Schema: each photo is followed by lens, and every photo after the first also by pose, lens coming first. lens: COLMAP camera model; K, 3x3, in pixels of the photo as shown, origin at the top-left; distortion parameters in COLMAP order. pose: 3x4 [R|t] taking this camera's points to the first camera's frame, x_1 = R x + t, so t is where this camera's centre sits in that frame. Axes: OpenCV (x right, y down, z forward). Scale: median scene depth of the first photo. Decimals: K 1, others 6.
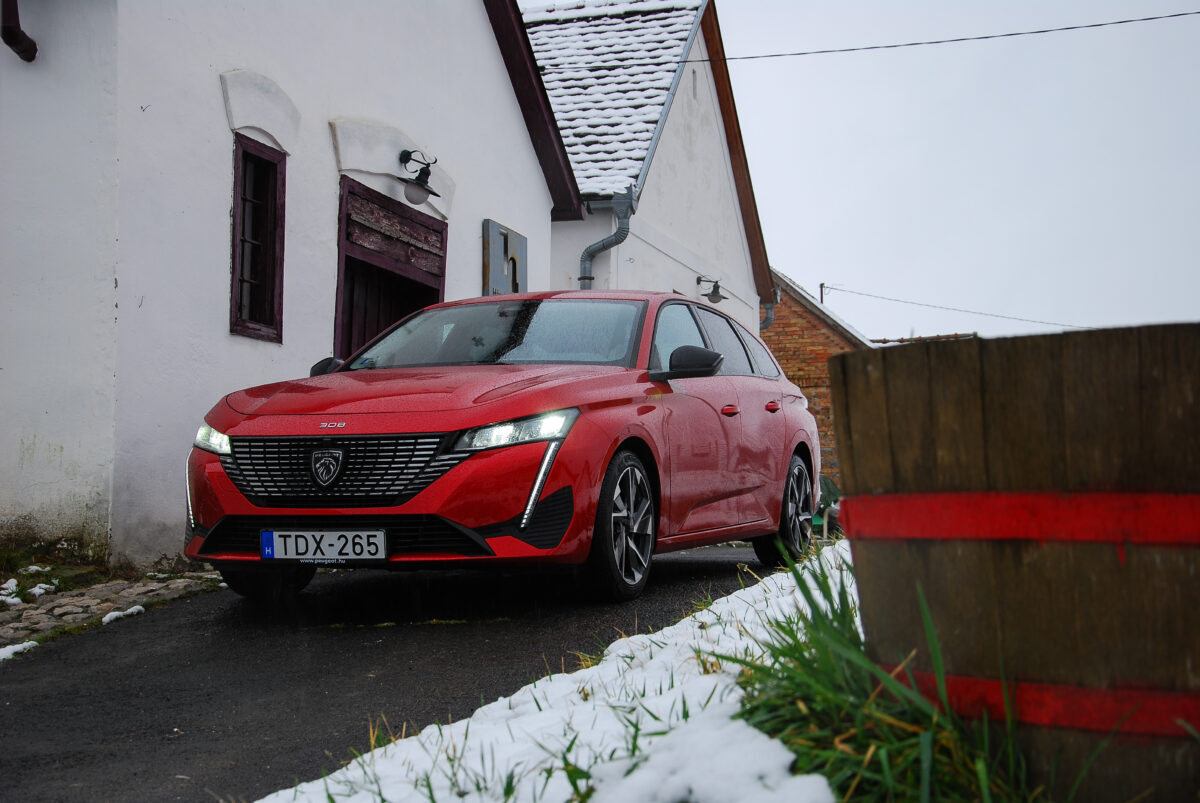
lens RADIAL K [[1735.7, 0, 600.0], [0, 1735.7, 401.5], [0, 0, 1]] dist [0.187103, 0.107688]
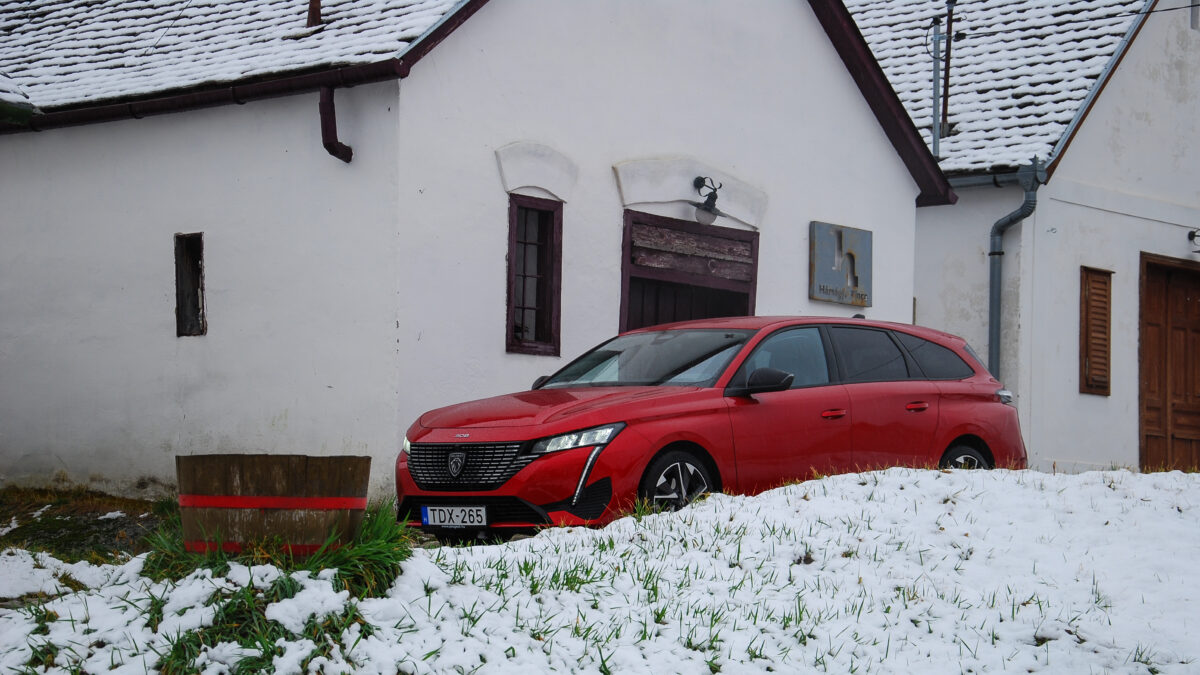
lens RADIAL K [[2401.4, 0, 581.5], [0, 2401.4, 409.7], [0, 0, 1]] dist [0.457772, 0.323958]
pose [[0.924082, -0.009414, -0.382078, 0.450886], [0.021353, 0.999407, 0.027020, -0.038443], [0.381597, -0.033127, 0.923735, -0.531510]]
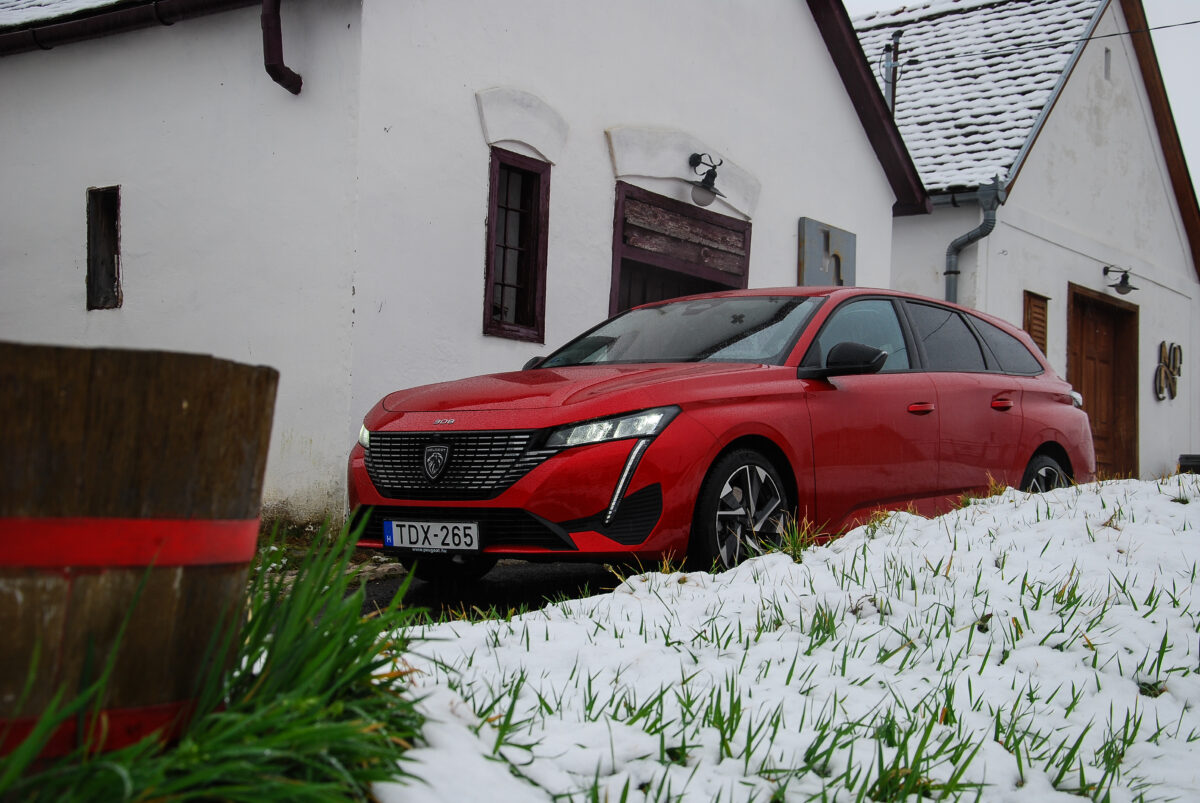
lens RADIAL K [[1697.8, 0, 600.0], [0, 1697.8, 401.5], [0, 0, 1]] dist [0.137127, 0.422510]
pose [[0.949505, 0.001617, -0.313749, 0.160693], [-0.000931, 0.999997, 0.002336, -0.000650], [0.313752, -0.001926, 0.949503, 0.034238]]
